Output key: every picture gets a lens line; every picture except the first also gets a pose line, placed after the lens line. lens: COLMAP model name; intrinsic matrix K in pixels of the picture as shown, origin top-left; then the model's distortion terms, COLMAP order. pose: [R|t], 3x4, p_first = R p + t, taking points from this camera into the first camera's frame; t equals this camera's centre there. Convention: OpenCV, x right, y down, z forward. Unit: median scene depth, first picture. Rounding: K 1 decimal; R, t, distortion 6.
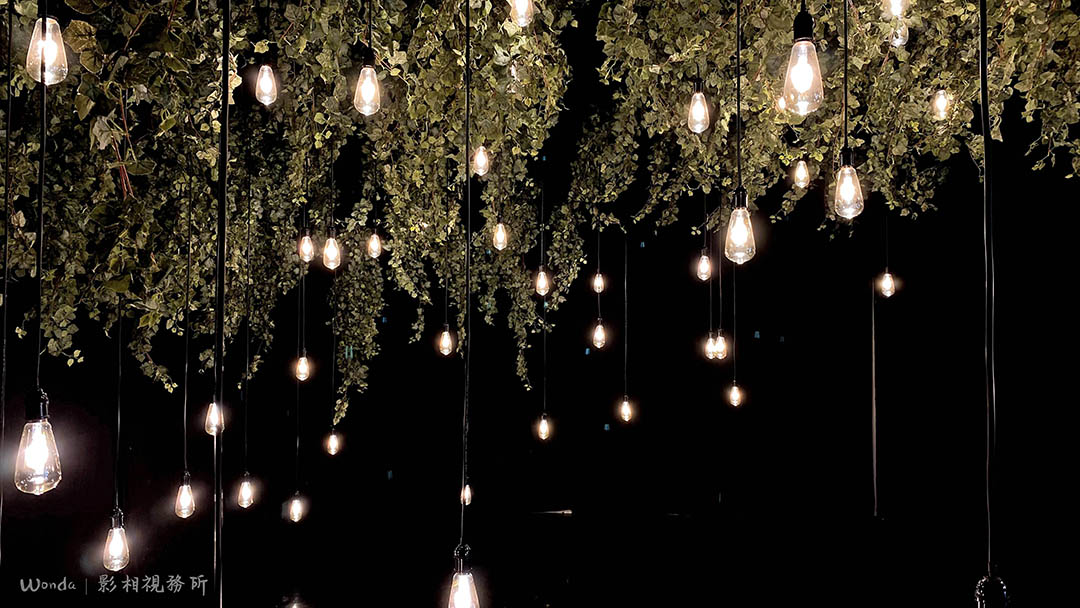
lens RADIAL K [[793.3, 0, 540.2], [0, 793.3, 299.1], [0, 0, 1]] dist [0.012233, 0.000747]
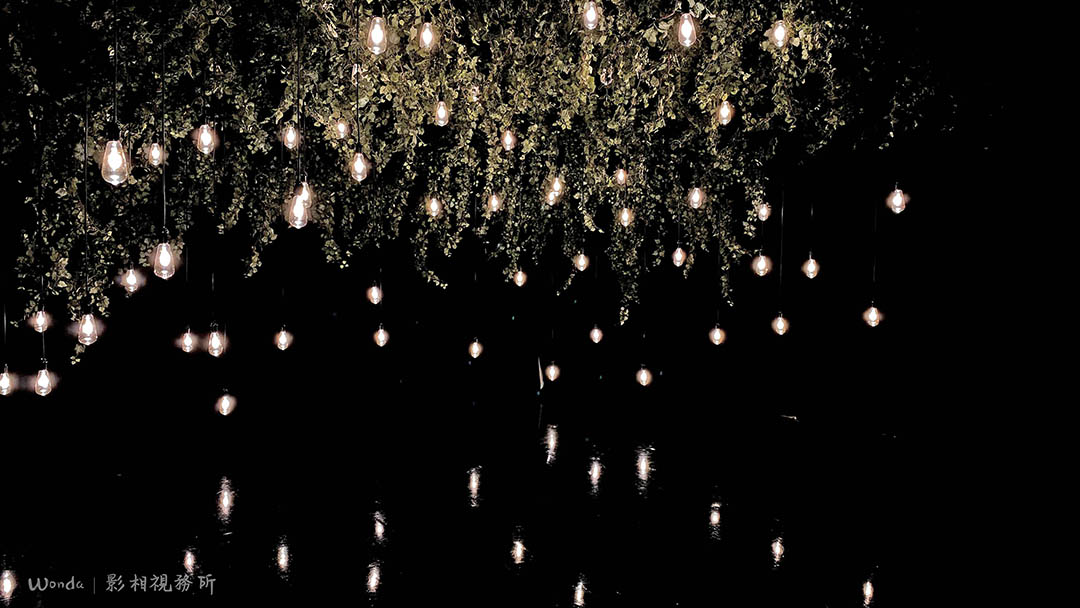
lens RADIAL K [[793.3, 0, 540.5], [0, 793.3, 307.8], [0, 0, 1]] dist [0.012233, 0.000747]
pose [[0.616026, 0.041673, -0.786623, 0.757959], [0.025146, 0.997050, 0.072514, 0.024732], [0.787324, -0.064451, 0.613161, 0.042658]]
